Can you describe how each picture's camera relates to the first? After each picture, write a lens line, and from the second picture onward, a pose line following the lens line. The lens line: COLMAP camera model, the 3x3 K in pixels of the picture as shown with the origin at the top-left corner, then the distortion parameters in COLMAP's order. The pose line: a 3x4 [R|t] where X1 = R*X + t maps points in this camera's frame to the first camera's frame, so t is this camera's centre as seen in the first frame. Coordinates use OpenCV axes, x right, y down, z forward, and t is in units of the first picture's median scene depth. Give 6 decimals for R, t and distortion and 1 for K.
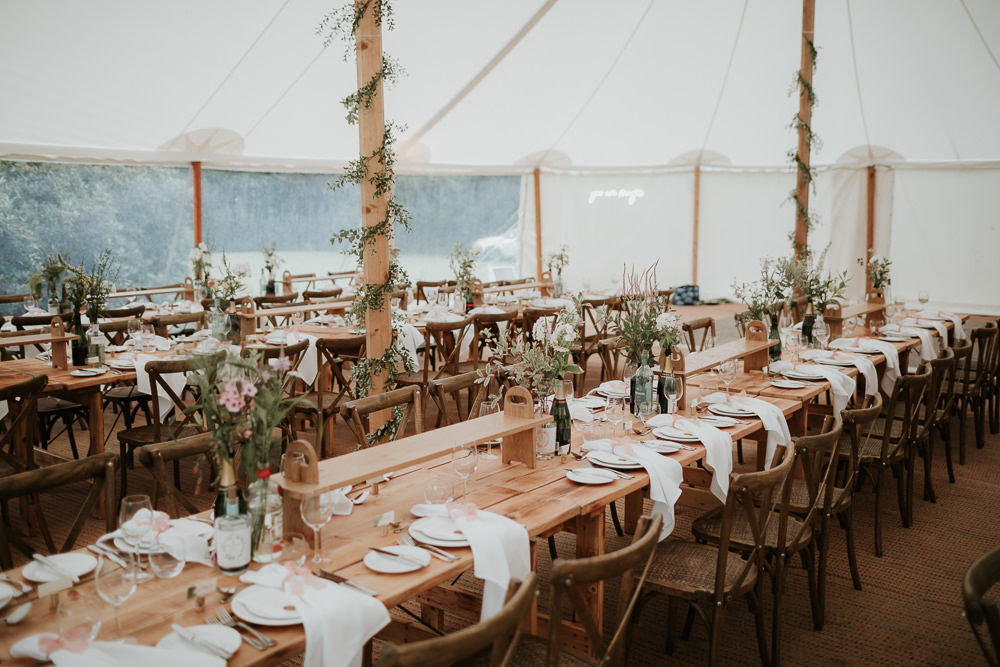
lens RADIAL K [[1033.1, 0, 500.0], [0, 1033.1, 333.5], [0, 0, 1]] dist [-0.008063, -0.002376]
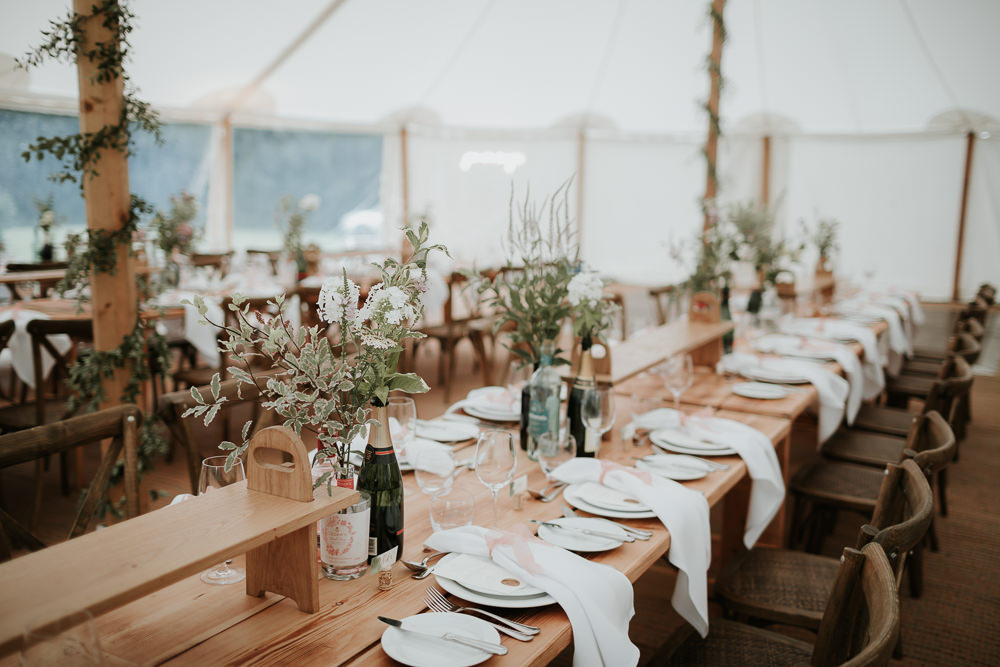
lens RADIAL K [[1033.1, 0, 500.0], [0, 1033.1, 333.5], [0, 0, 1]] dist [-0.008063, -0.002376]
pose [[0.992769, 0.000853, 0.120035, 0.044302], [-0.002943, 0.999847, 0.017233, 0.002668], [-0.120002, -0.017461, 0.992620, 0.416095]]
